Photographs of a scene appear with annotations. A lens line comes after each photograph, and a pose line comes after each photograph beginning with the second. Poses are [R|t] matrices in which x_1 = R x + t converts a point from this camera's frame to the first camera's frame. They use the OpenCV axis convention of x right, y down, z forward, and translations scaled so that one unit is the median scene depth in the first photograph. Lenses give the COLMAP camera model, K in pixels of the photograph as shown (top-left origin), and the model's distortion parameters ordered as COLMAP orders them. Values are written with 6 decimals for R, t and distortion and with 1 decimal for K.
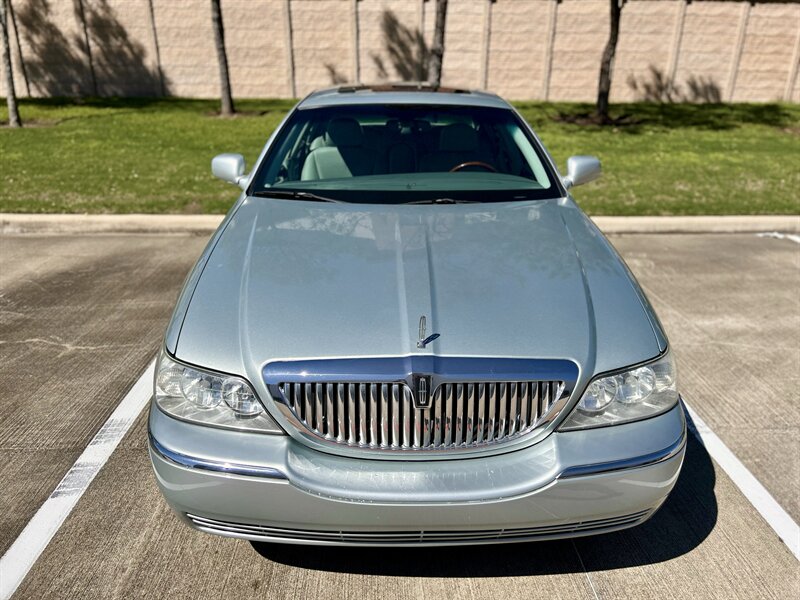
lens RADIAL K [[602.8, 0, 404.4], [0, 602.8, 299.5], [0, 0, 1]] dist [0.051607, -0.058785]
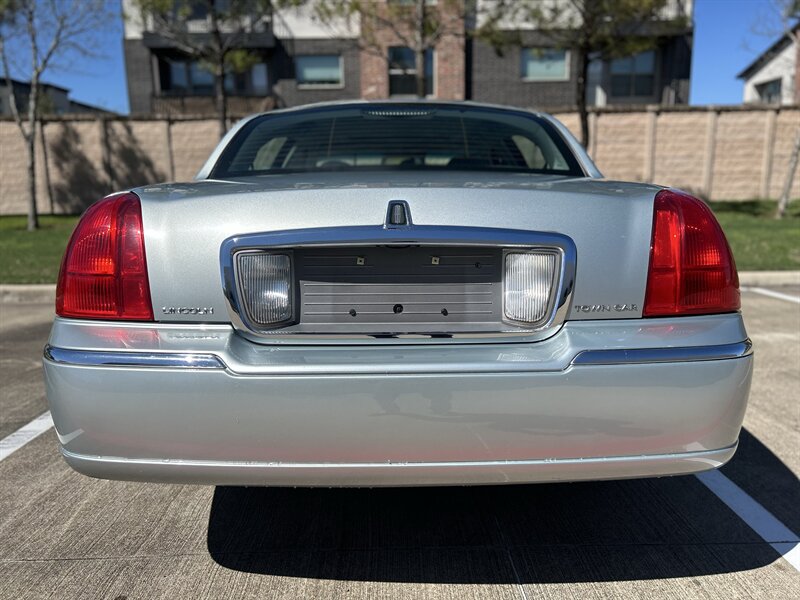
lens RADIAL K [[602.8, 0, 404.4], [0, 602.8, 299.5], [0, 0, 1]] dist [0.051607, -0.058785]
pose [[0.999438, -0.025922, -0.021245, 0.037025], [0.021061, 0.978844, -0.203523, 0.066057], [0.026072, 0.202961, 0.978840, -0.014253]]
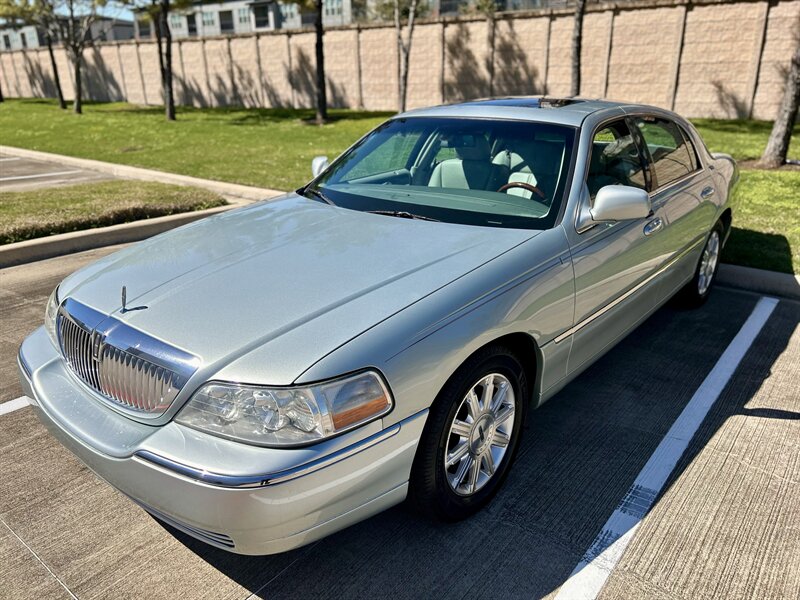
lens RADIAL K [[601.7, 0, 403.3], [0, 601.7, 291.8], [0, 0, 1]] dist [0.058242, -0.065430]
pose [[0.759102, 0.201903, -0.618869, 0.188580], [-0.225088, 0.973455, 0.041493, -0.021679], [0.610818, 0.107802, 0.784398, 0.065483]]
